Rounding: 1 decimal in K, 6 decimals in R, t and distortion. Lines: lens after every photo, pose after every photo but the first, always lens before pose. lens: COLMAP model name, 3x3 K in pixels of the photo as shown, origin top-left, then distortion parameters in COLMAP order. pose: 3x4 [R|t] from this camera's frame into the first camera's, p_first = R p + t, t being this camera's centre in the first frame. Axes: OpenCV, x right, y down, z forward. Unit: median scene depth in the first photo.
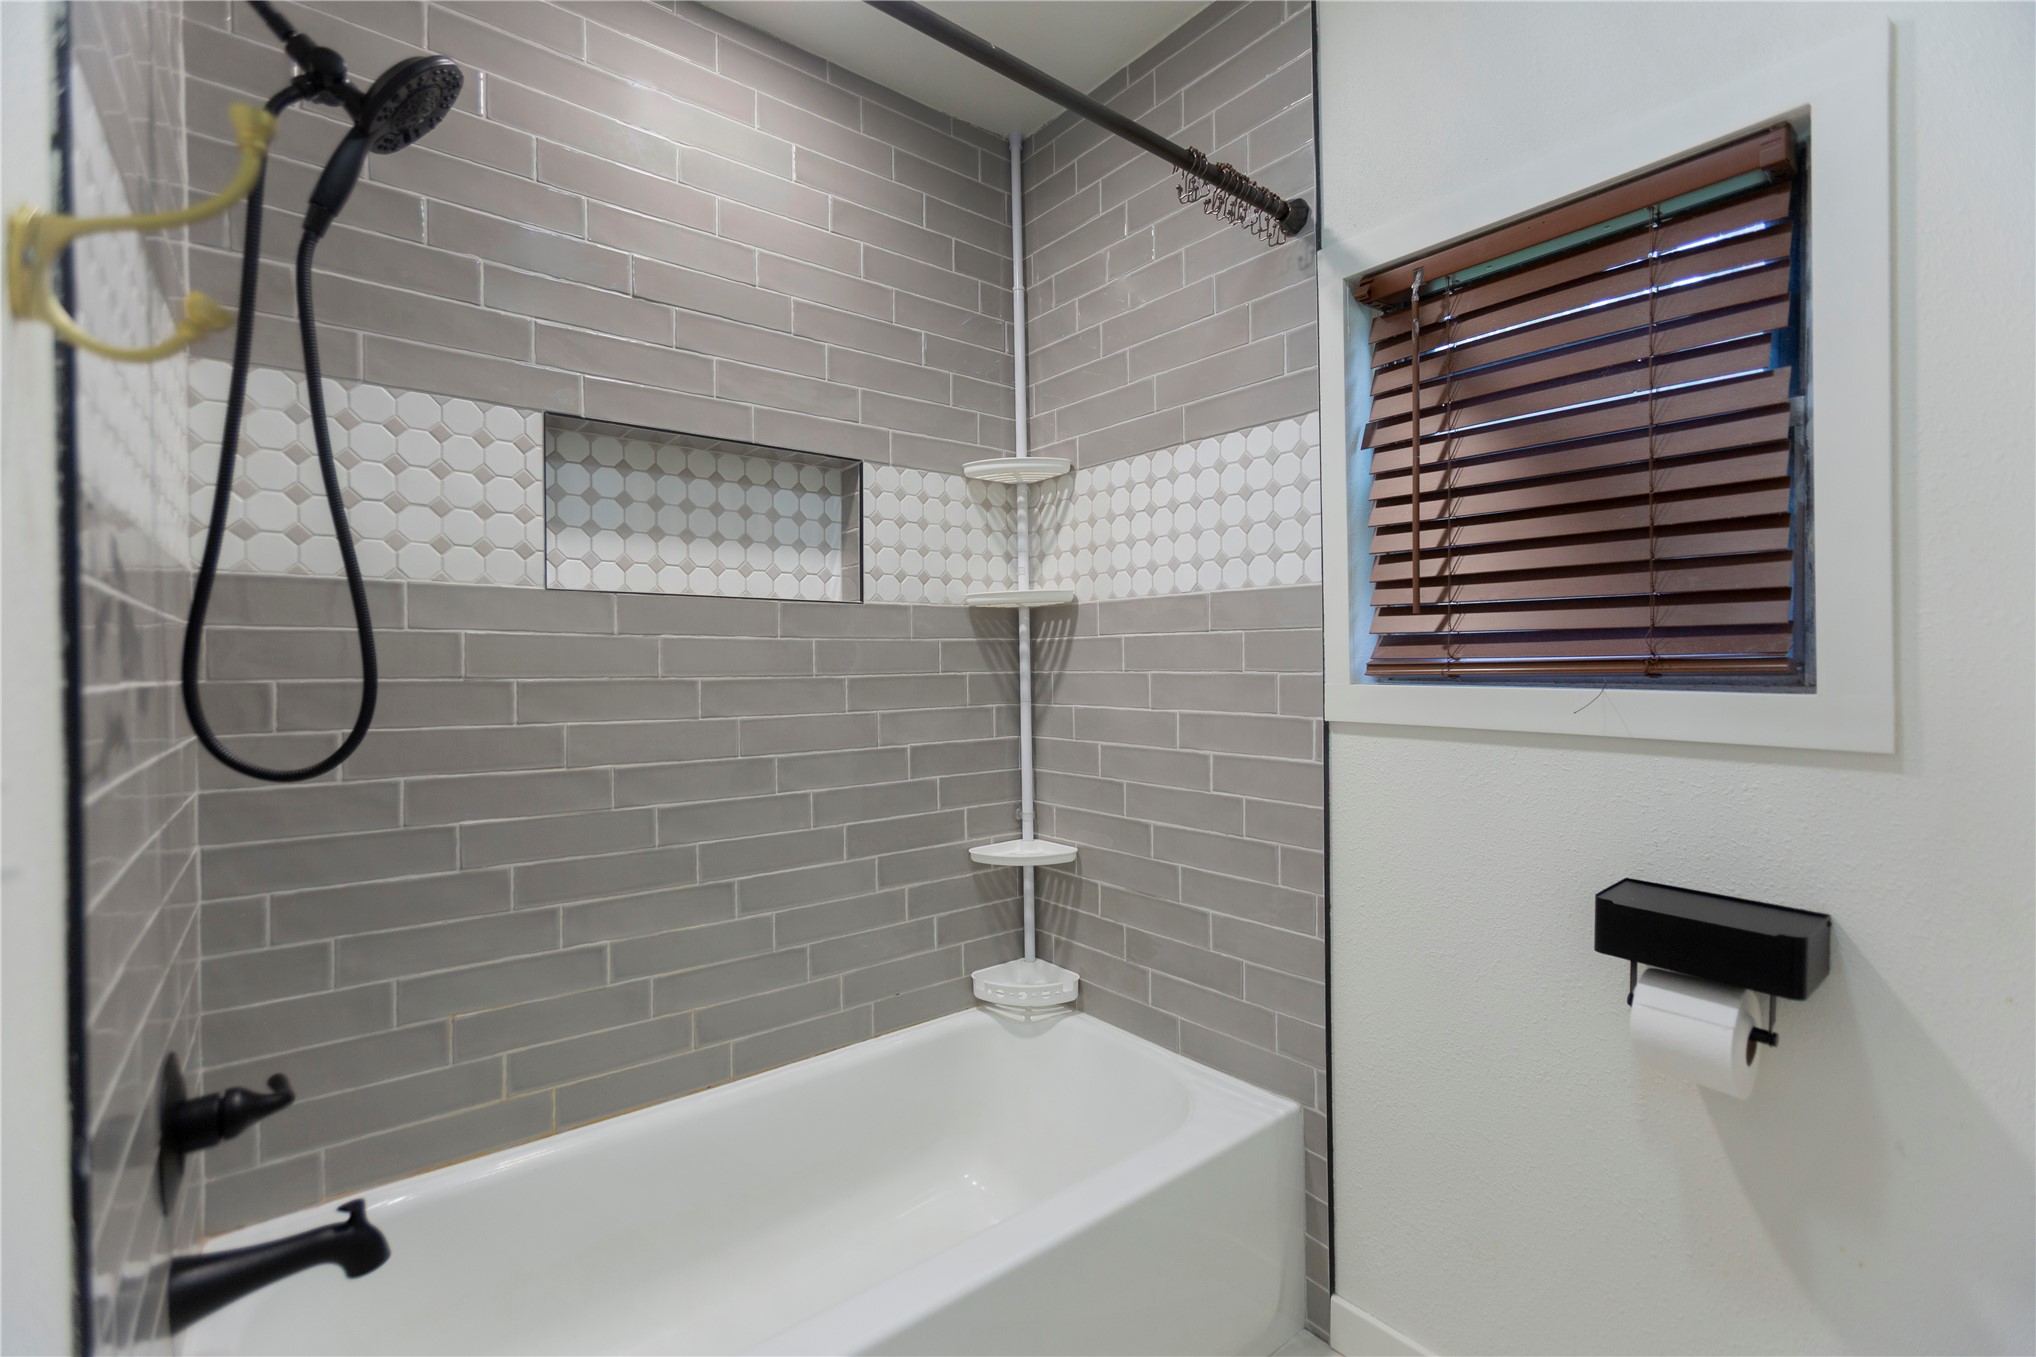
lens RADIAL K [[900.4, 0, 1016.7], [0, 900.4, 680.1], [0, 0, 1]] dist [-0.013255, 0.008462]
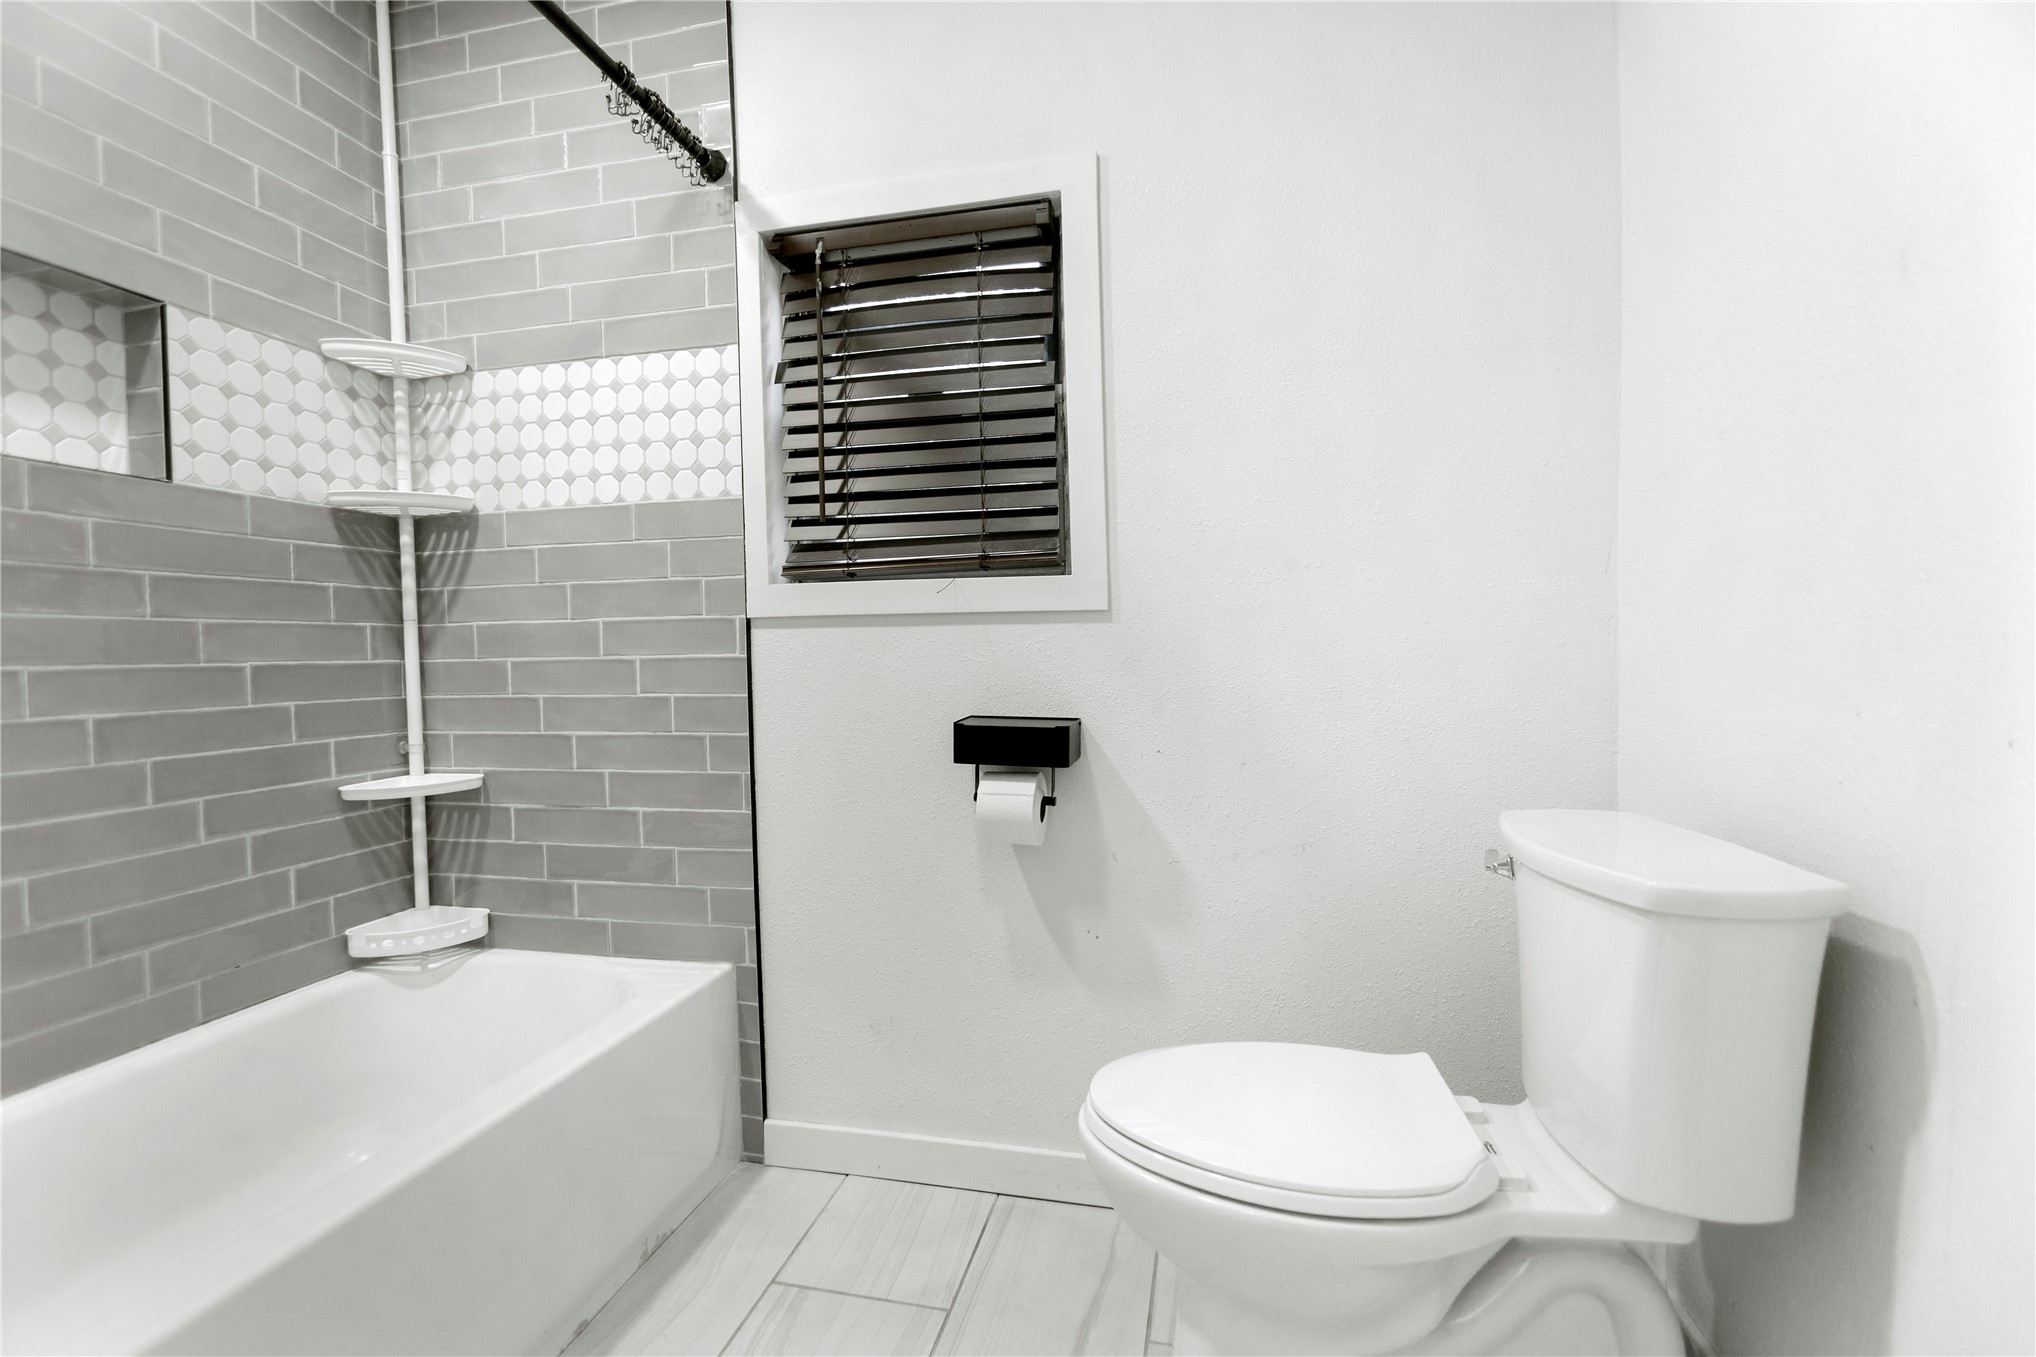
lens RADIAL K [[900.4, 0, 1018.2], [0, 900.4, 680.2], [0, 0, 1]] dist [-0.013255, 0.008462]
pose [[0.787281, -0.018304, 0.616323, -0.089342], [0.017877, 0.999817, 0.006857, 0.120563], [-0.616335, 0.005619, 0.787464, -0.105920]]
